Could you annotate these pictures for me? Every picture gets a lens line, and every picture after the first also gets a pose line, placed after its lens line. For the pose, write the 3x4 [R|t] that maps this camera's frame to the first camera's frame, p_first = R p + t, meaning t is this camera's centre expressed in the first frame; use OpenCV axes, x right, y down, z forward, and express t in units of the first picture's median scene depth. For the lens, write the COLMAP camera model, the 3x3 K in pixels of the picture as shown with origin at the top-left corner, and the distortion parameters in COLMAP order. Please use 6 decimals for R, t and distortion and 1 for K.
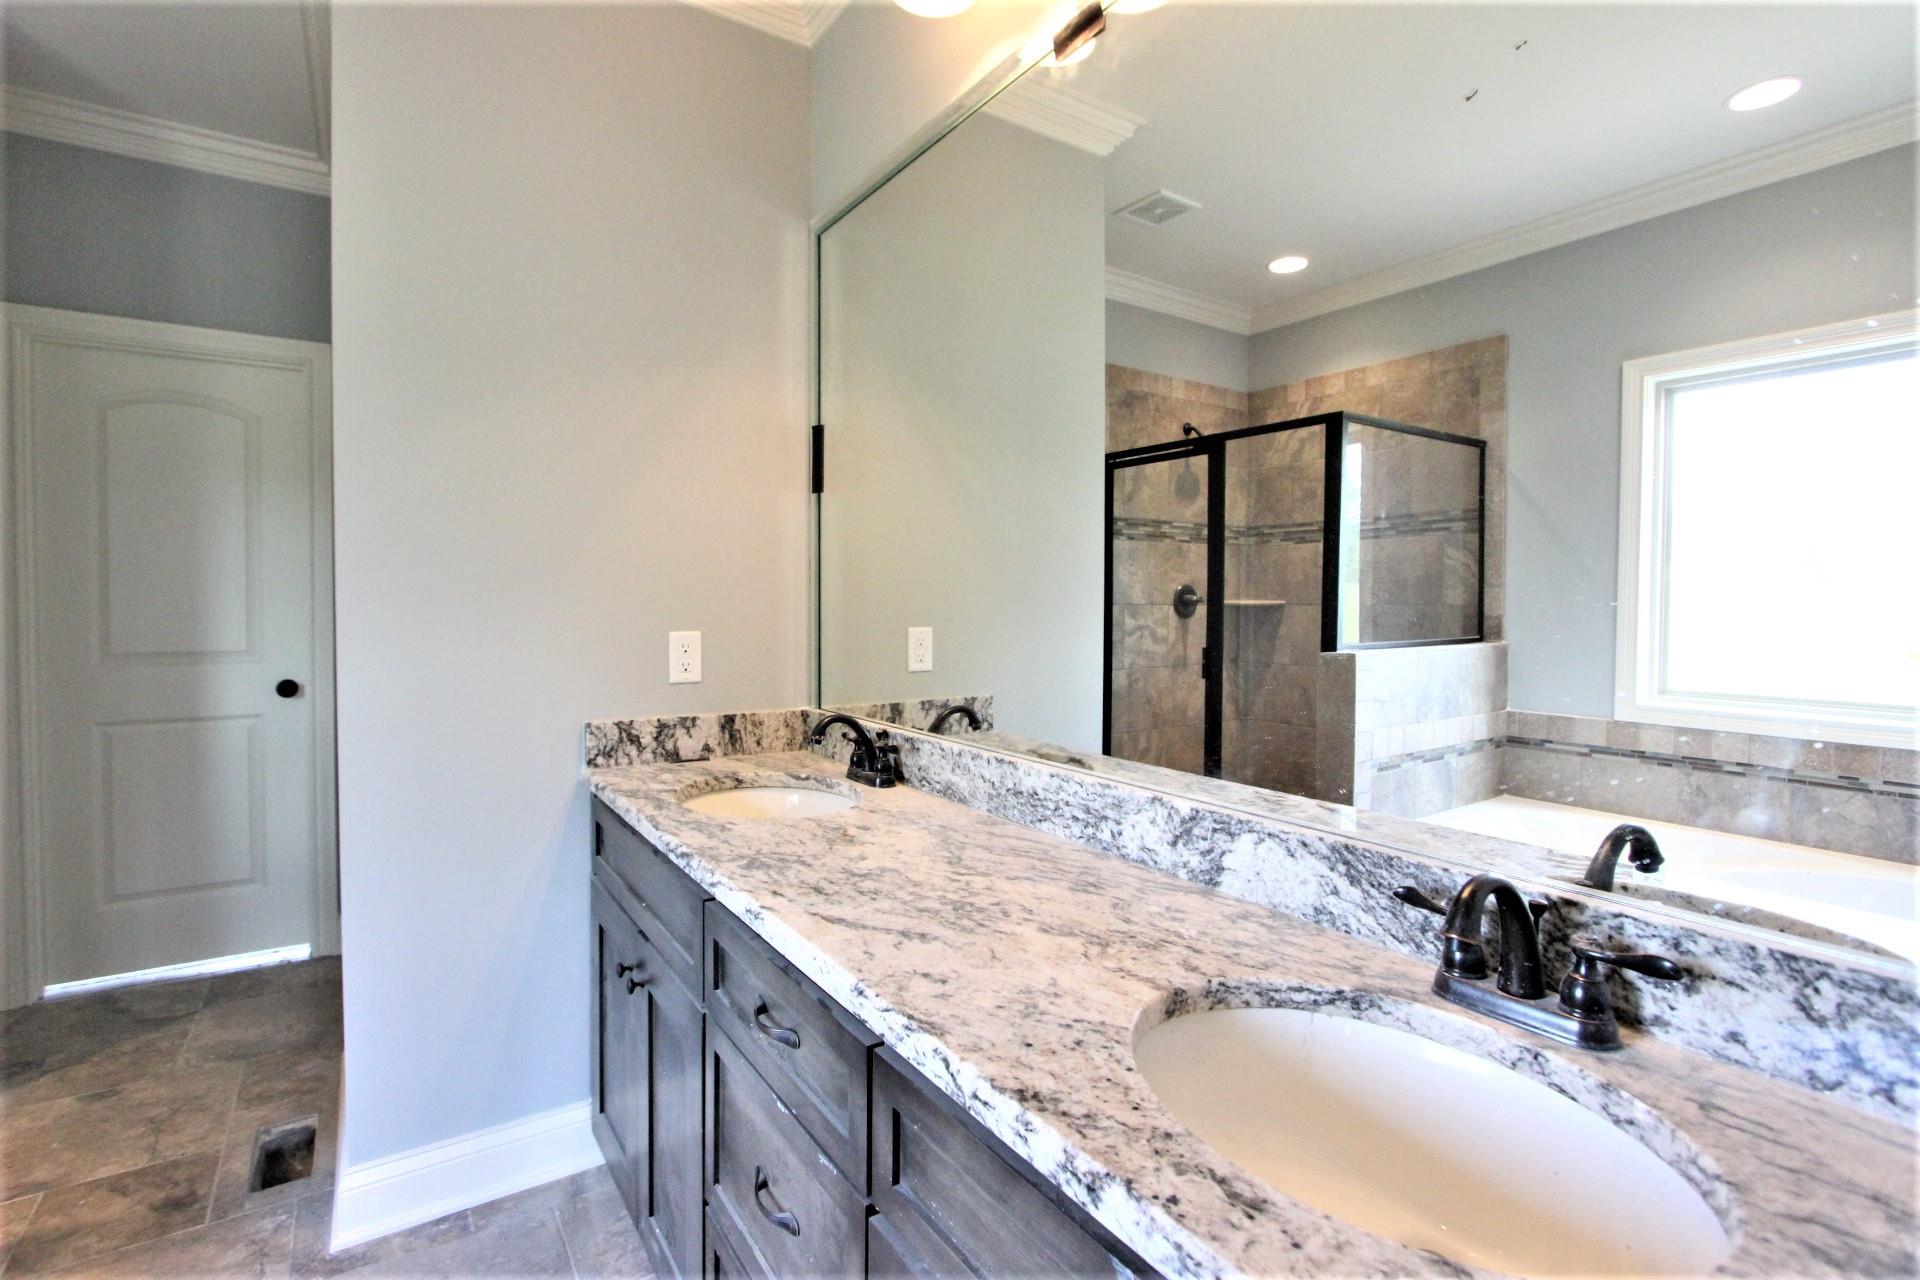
lens RADIAL K [[887.6, 0, 937.9], [0, 887.6, 619.5], [0, 0, 1]] dist [-0.014092, 0.001044]
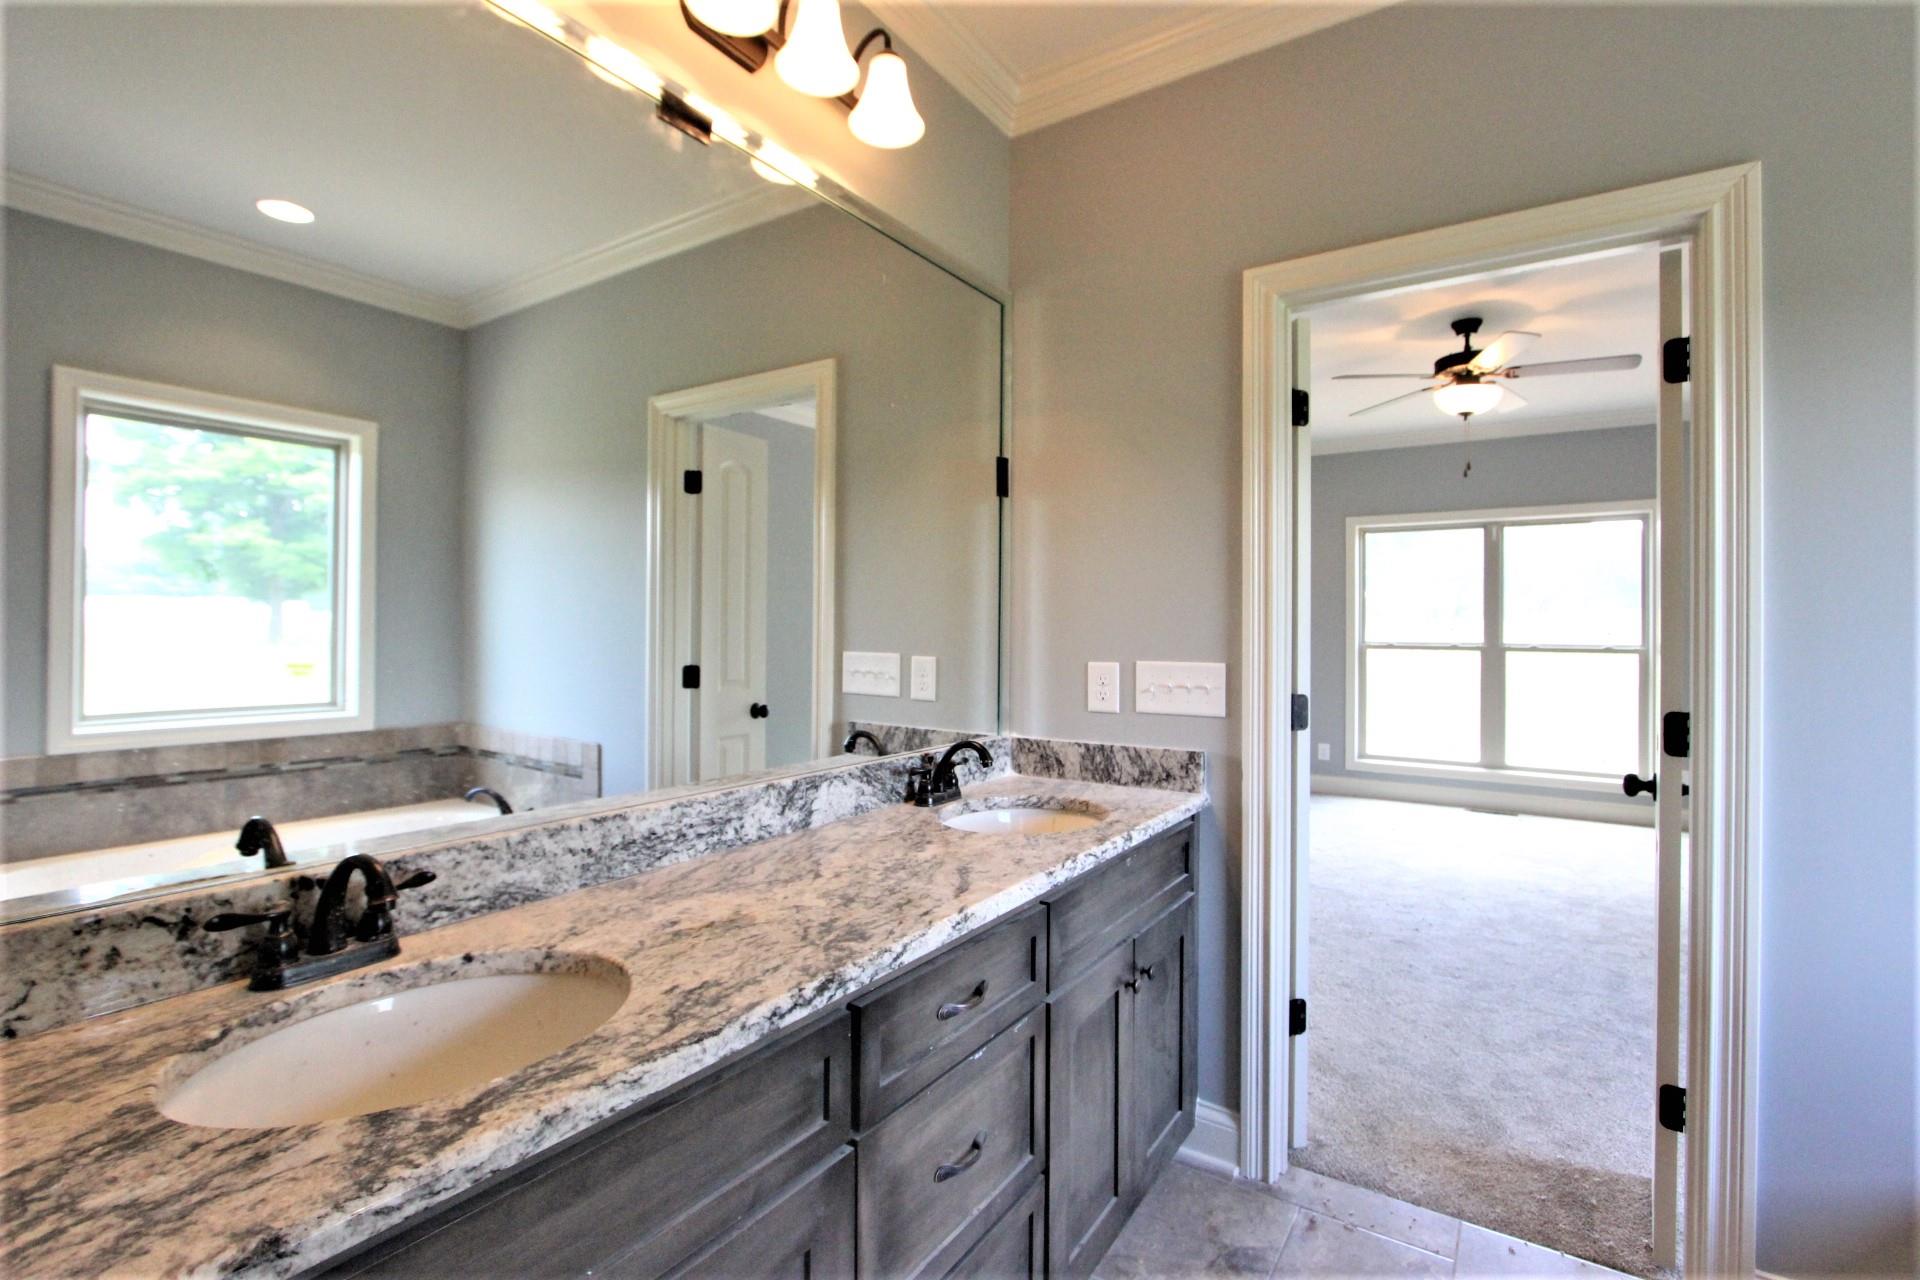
lens RADIAL K [[887.6, 0, 937.9], [0, 887.6, 619.5], [0, 0, 1]] dist [-0.014092, 0.001044]
pose [[-0.388386, 0.002360, 0.921494, -1.059448], [0.009537, 0.999953, 0.001459, -0.046799], [-0.921447, 0.009354, -0.388390, 1.250978]]
